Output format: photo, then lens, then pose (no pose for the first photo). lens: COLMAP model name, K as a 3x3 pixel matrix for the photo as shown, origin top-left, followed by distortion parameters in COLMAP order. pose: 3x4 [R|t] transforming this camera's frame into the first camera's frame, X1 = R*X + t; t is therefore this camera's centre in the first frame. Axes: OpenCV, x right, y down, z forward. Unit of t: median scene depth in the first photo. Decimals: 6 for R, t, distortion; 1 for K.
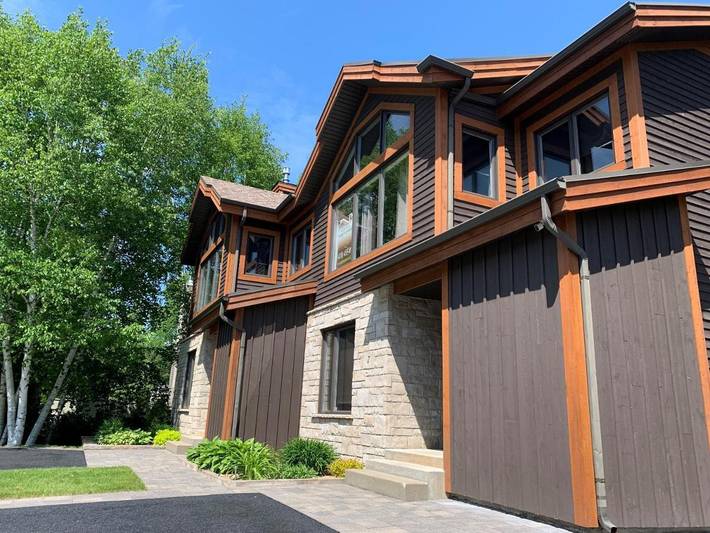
lens RADIAL K [[550.6, 0, 355.0], [0, 550.6, 266.5], [0, 0, 1]] dist [0.080702, -0.002801]
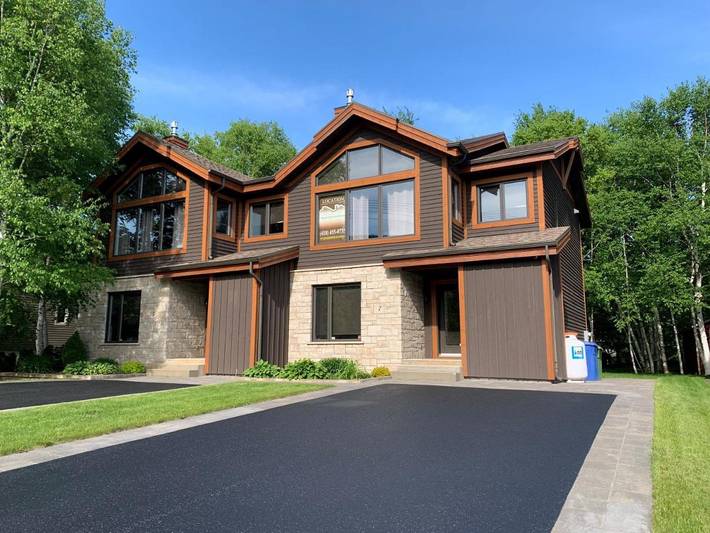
lens RADIAL K [[550.6, 0, 355.0], [0, 550.6, 266.5], [0, 0, 1]] dist [0.080702, -0.002801]
pose [[0.819804, 0.052973, 0.570188, -0.807083], [-0.124479, 0.988388, 0.087148, -0.071899], [-0.558951, -0.142421, 0.816878, -0.224537]]
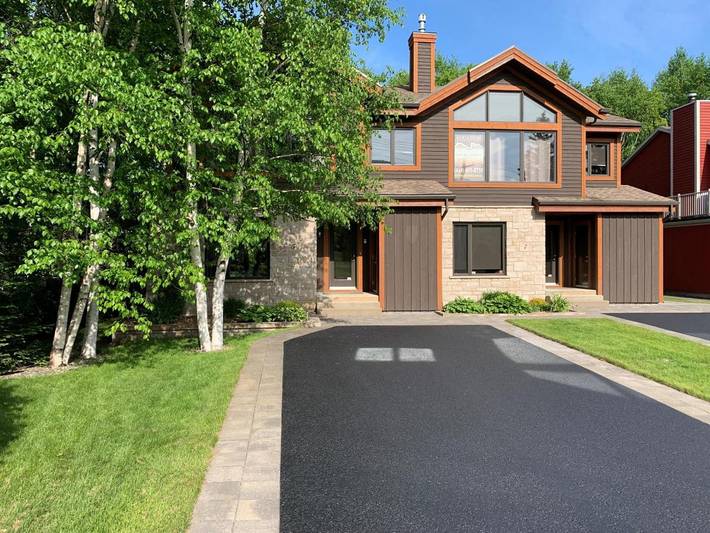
lens RADIAL K [[550.6, 0, 355.0], [0, 550.6, 266.5], [0, 0, 1]] dist [0.080702, -0.002801]
pose [[0.312962, -0.054311, 0.948211, -1.589231], [-0.236790, 0.962376, 0.133277, 0.099934], [-0.919774, -0.266238, 0.288327, 0.810017]]
